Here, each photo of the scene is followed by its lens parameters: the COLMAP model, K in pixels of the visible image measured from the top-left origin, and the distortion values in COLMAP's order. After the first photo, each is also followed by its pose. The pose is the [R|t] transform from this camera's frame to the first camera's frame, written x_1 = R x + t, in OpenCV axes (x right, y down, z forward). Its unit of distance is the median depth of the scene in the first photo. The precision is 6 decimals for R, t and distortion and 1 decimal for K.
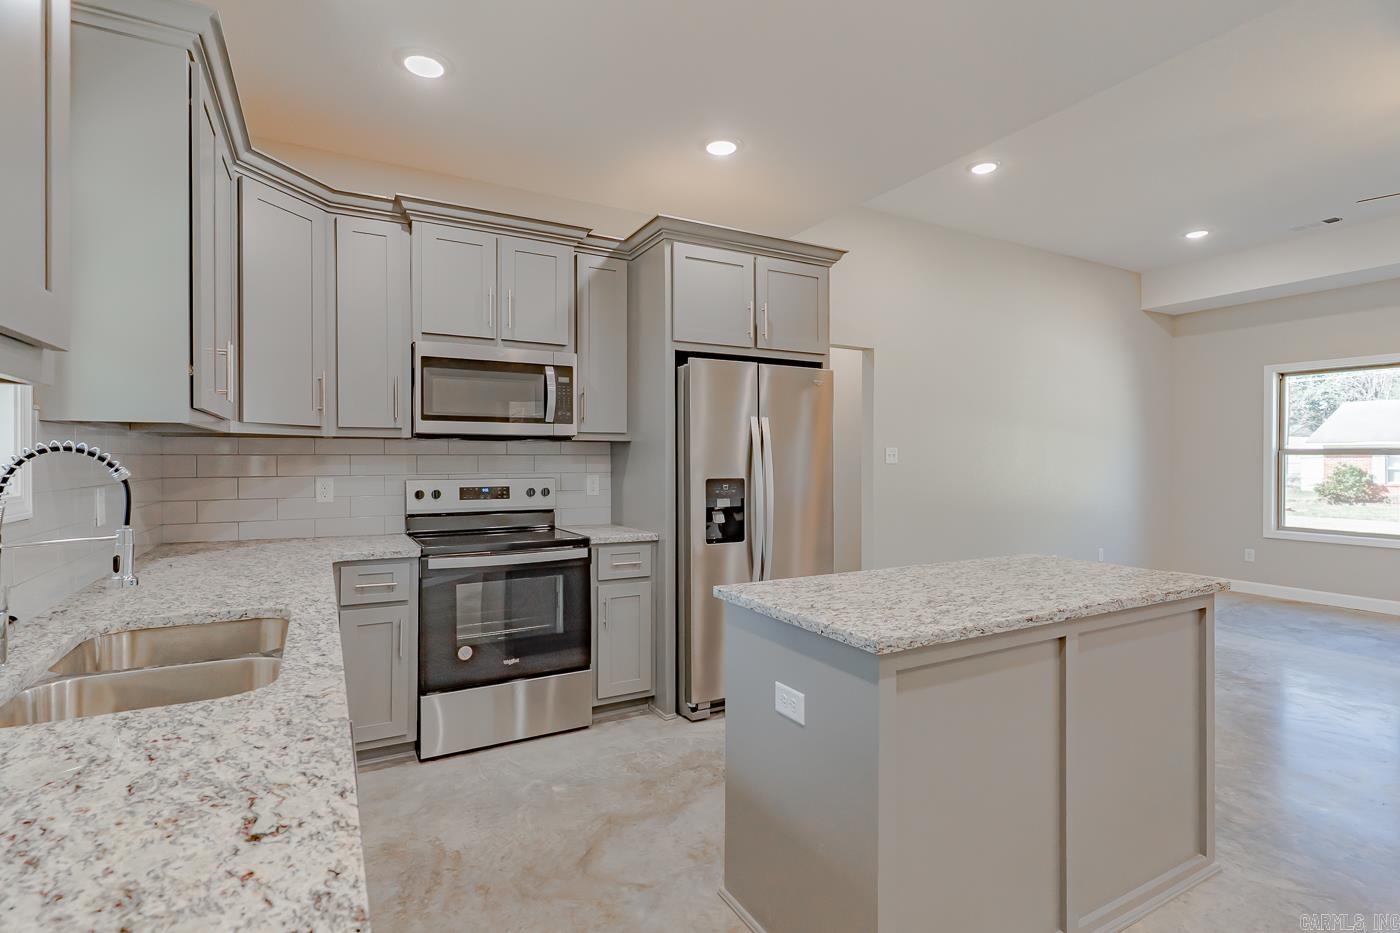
lens RADIAL K [[676.2, 0, 689.2], [0, 676.2, 462.7], [0, 0, 1]] dist [0.001039, 0.000648]
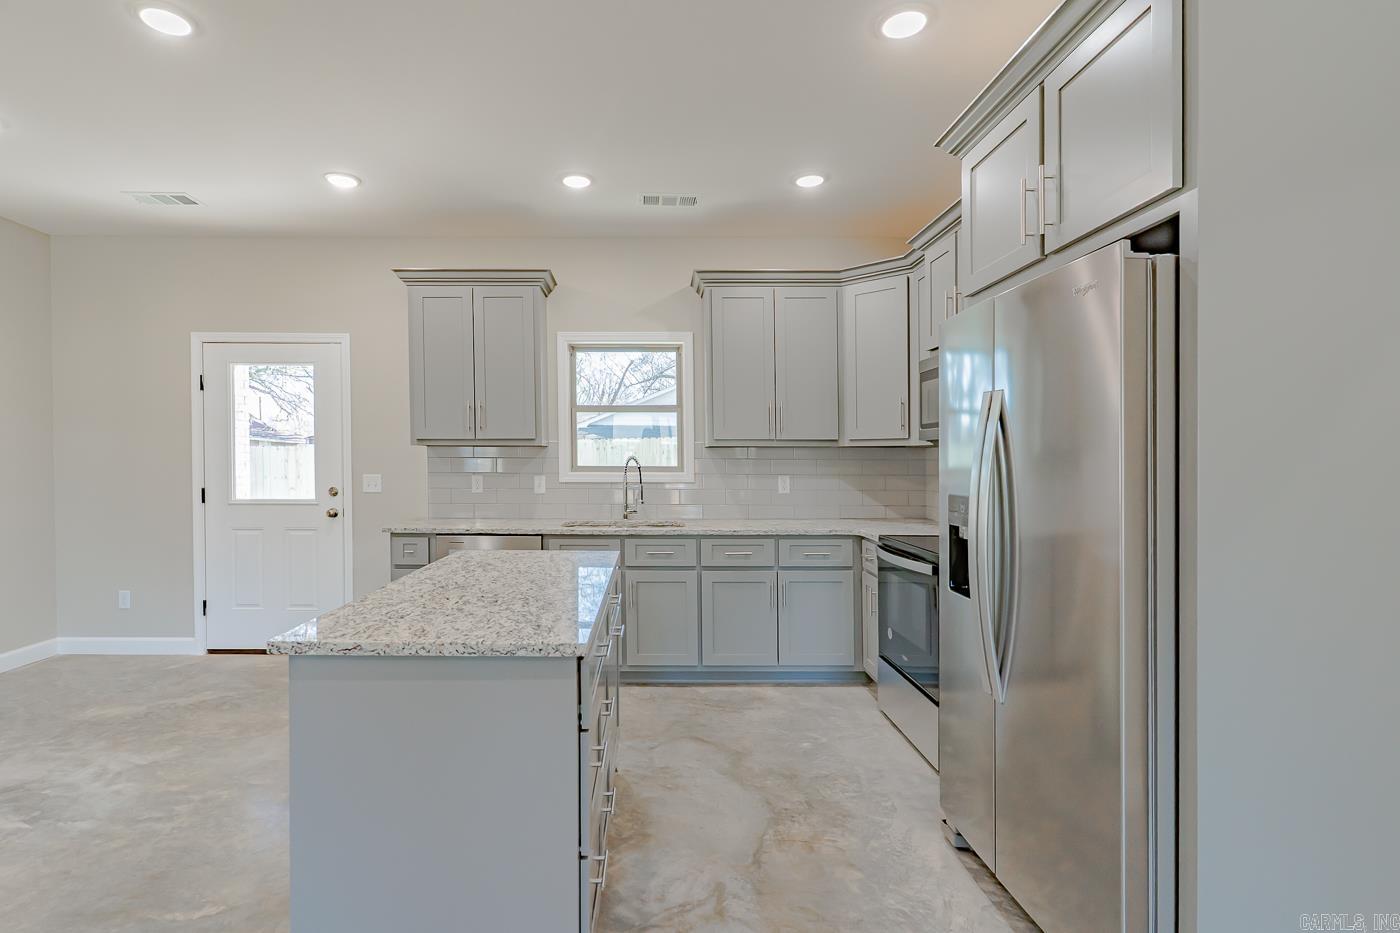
lens RADIAL K [[676.2, 0, 653.2], [0, 676.2, 486.1], [0, 0, 1]] dist [0.001039, 0.000648]
pose [[-0.476410, 0.030518, -0.878693, 0.803444], [-0.010211, 0.999138, 0.040237, -0.007729], [0.879164, 0.028142, -0.475688, 1.115096]]
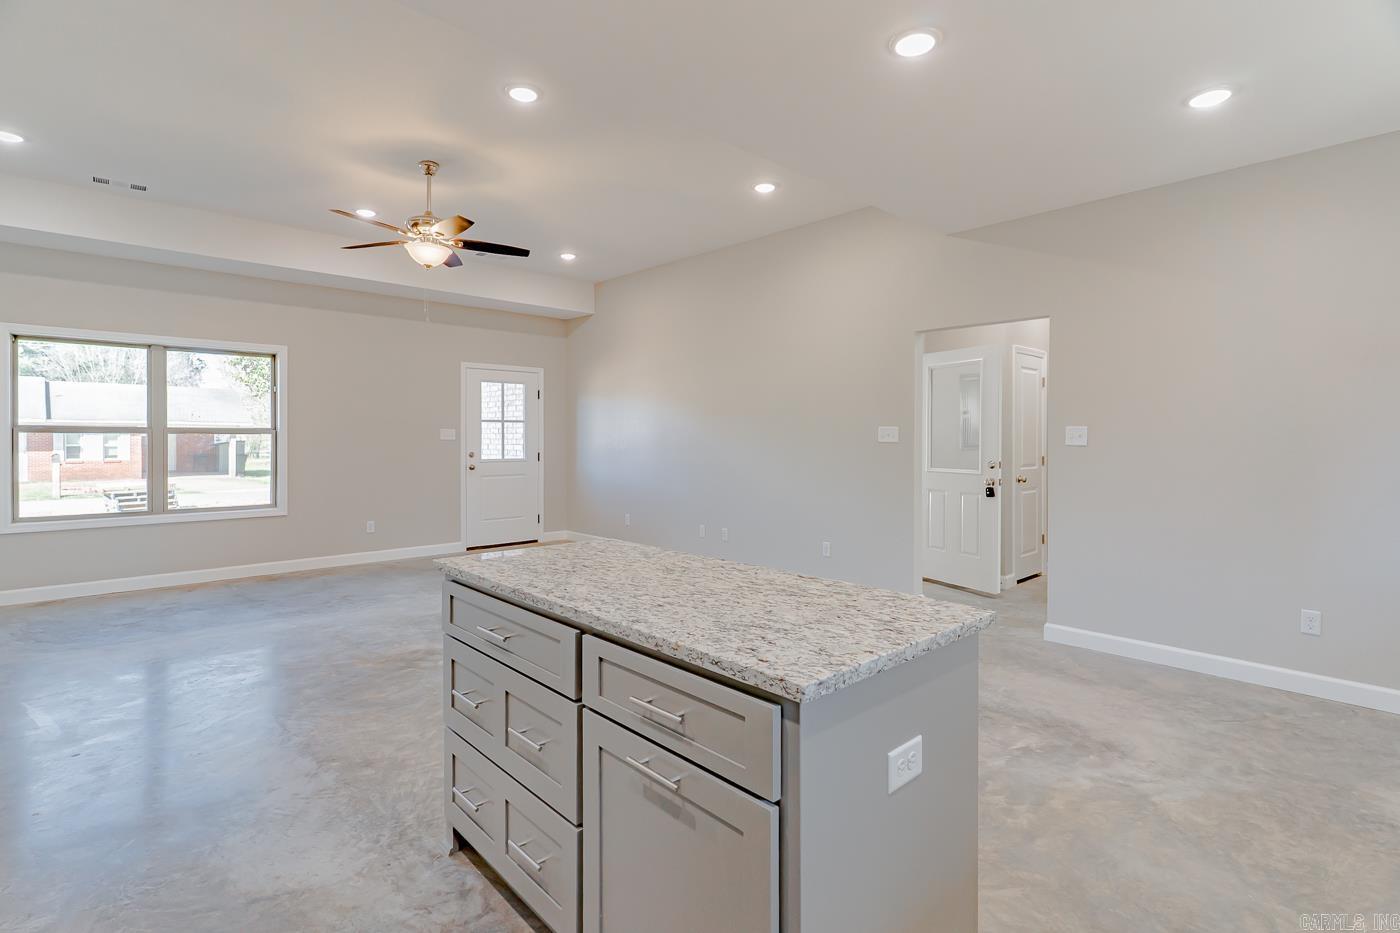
lens RADIAL K [[676.2, 0, 697.2], [0, 676.2, 446.2], [0, 0, 1]] dist [0.001039, 0.000648]
pose [[-0.249383, -0.013010, 0.968318, -0.288602], [0.003608, 0.999890, 0.014364, -0.006888], [-0.968398, 0.007076, -0.249309, 0.777389]]
